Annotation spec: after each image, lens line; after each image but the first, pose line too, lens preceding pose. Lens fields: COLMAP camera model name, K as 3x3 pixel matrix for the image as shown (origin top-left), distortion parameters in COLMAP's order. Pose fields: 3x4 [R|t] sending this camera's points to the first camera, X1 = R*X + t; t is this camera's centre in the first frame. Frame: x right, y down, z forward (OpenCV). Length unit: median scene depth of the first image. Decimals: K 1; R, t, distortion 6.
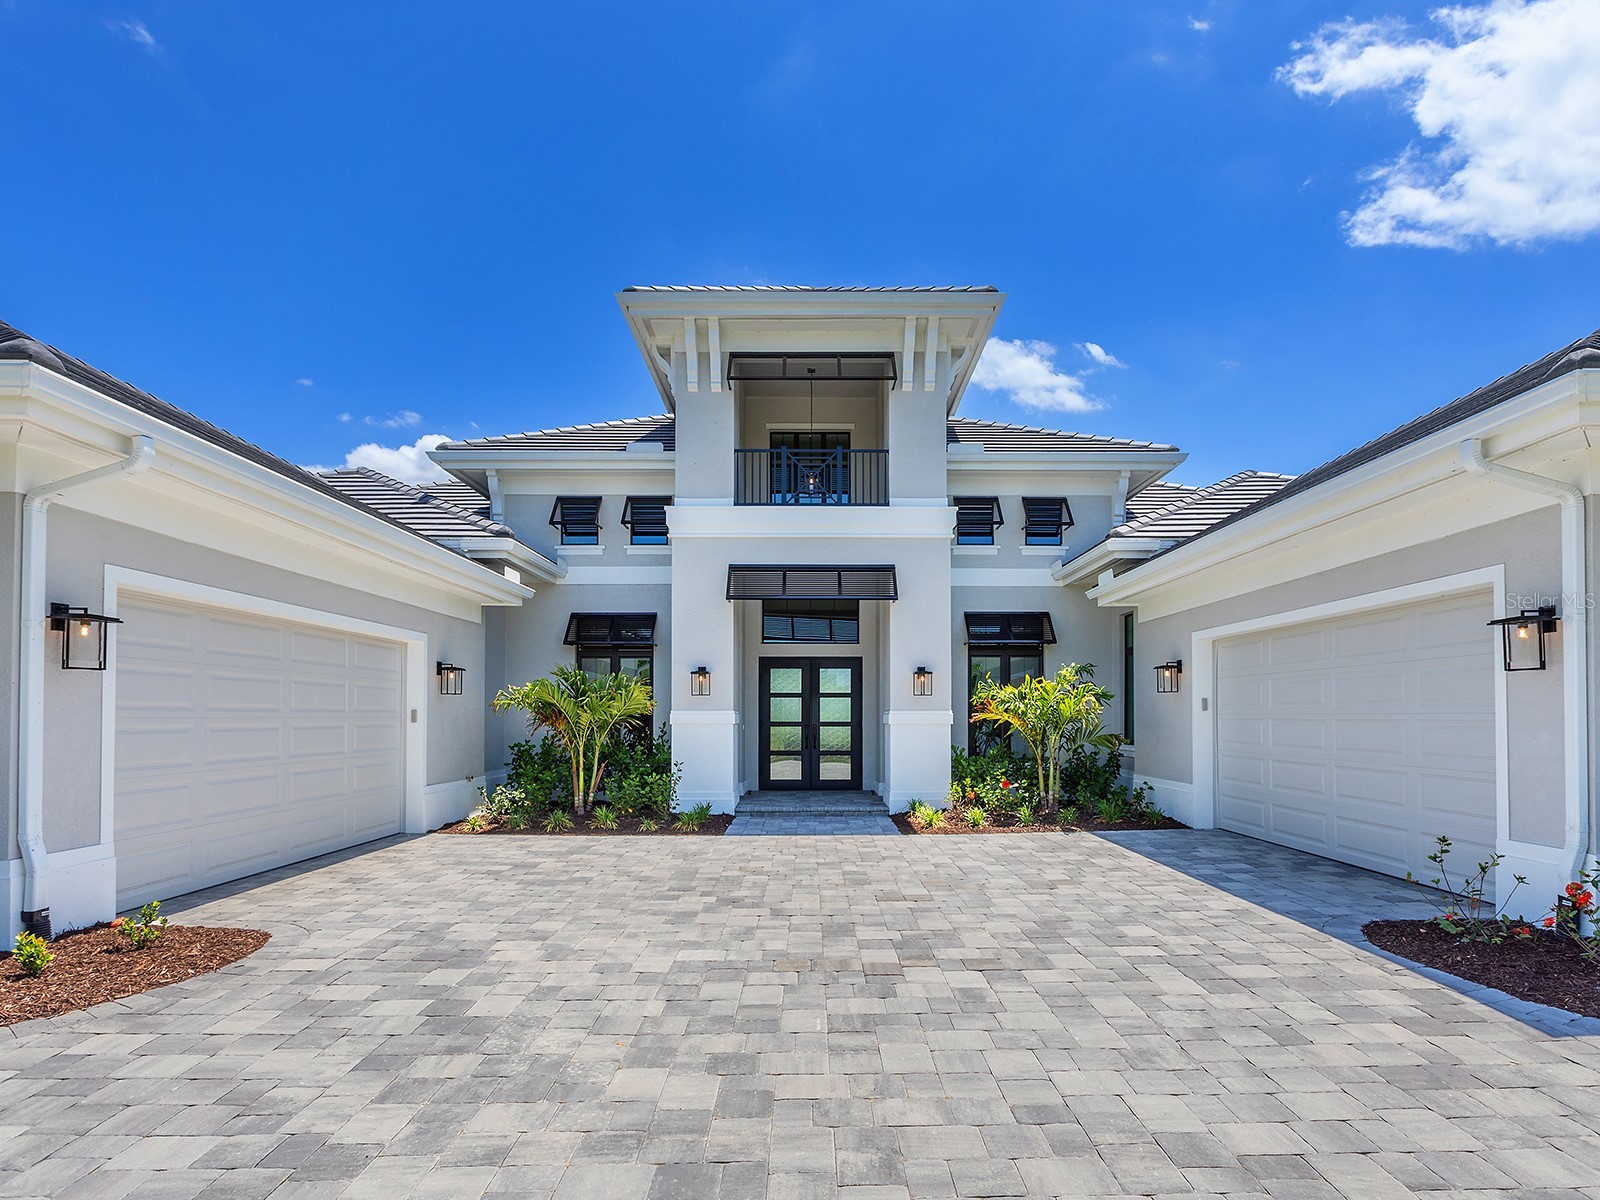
lens RADIAL K [[769.9, 0, 798.2], [0, 769.9, 602.6], [0, 0, 1]] dist [-0.003078, 0.001393]
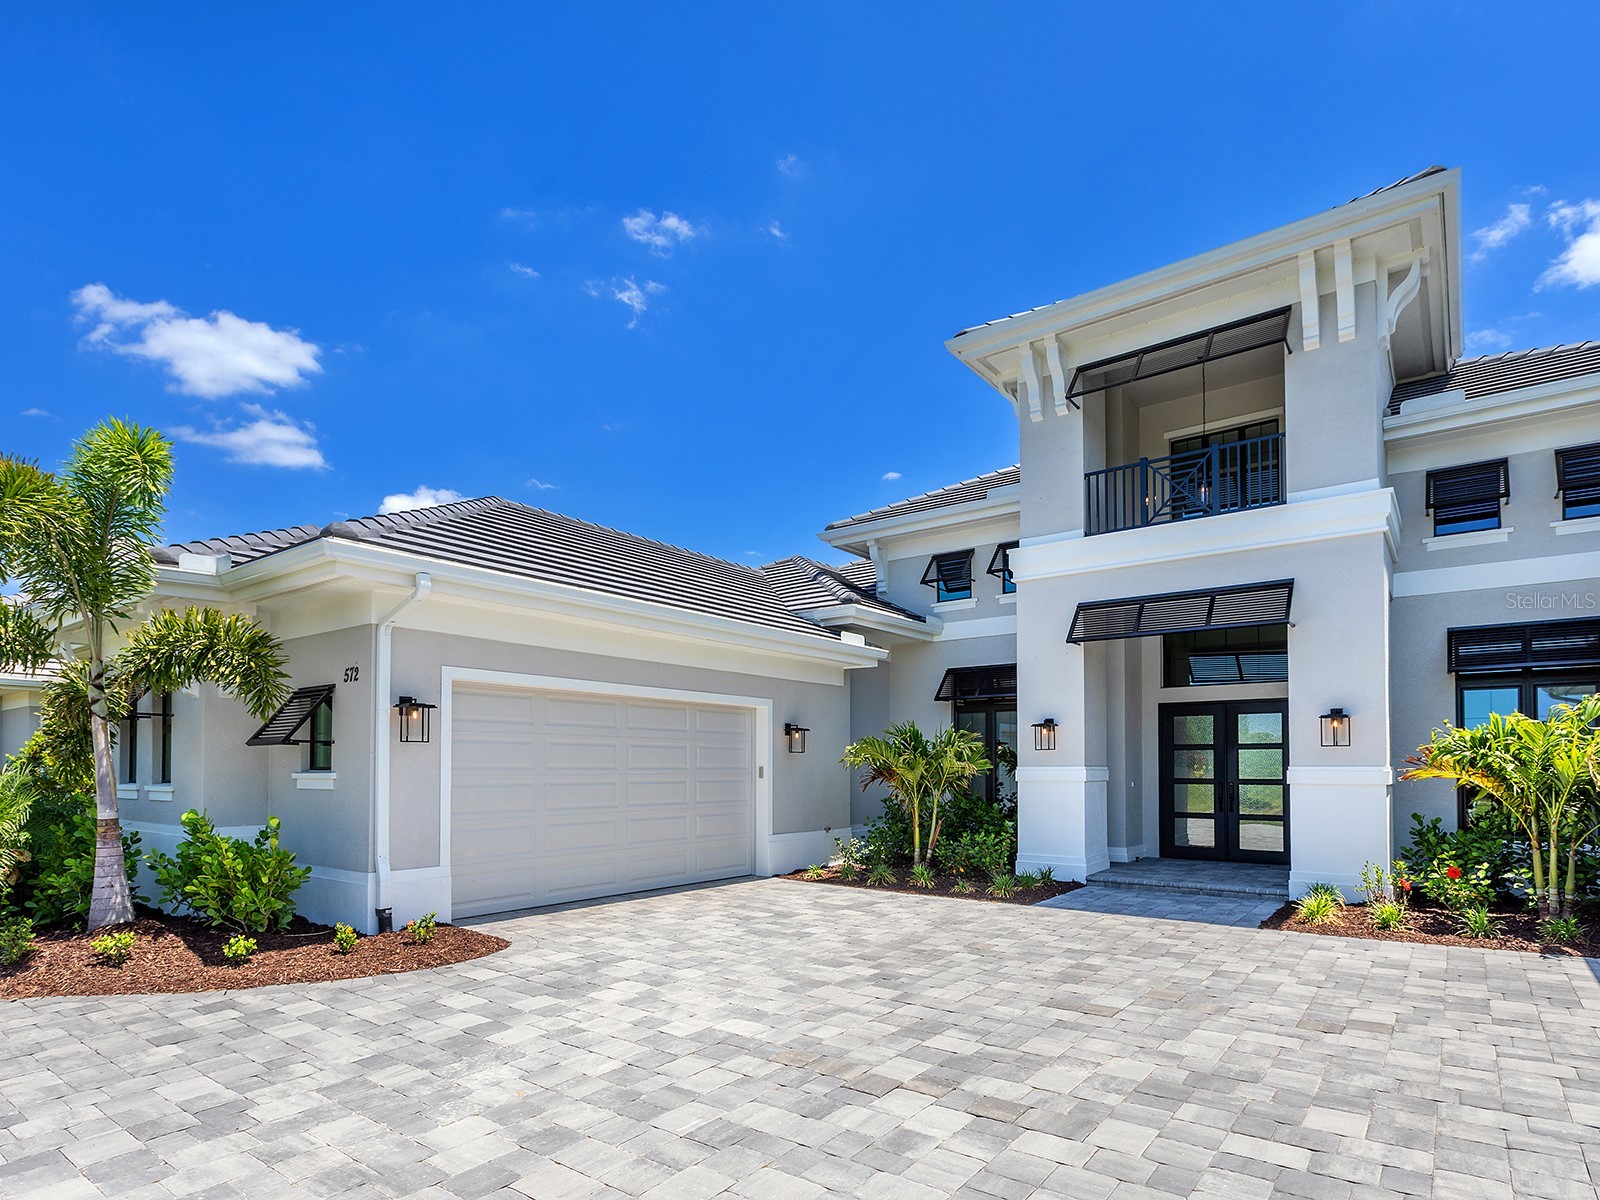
lens RADIAL K [[769.9, 0, 785.0], [0, 769.9, 663.1], [0, 0, 1]] dist [-0.003078, 0.001393]
pose [[0.820819, -0.076659, -0.566021, 0.148526], [0.081881, 0.996510, -0.016223, 0.007117], [0.565289, -0.033030, 0.824231, 0.075028]]
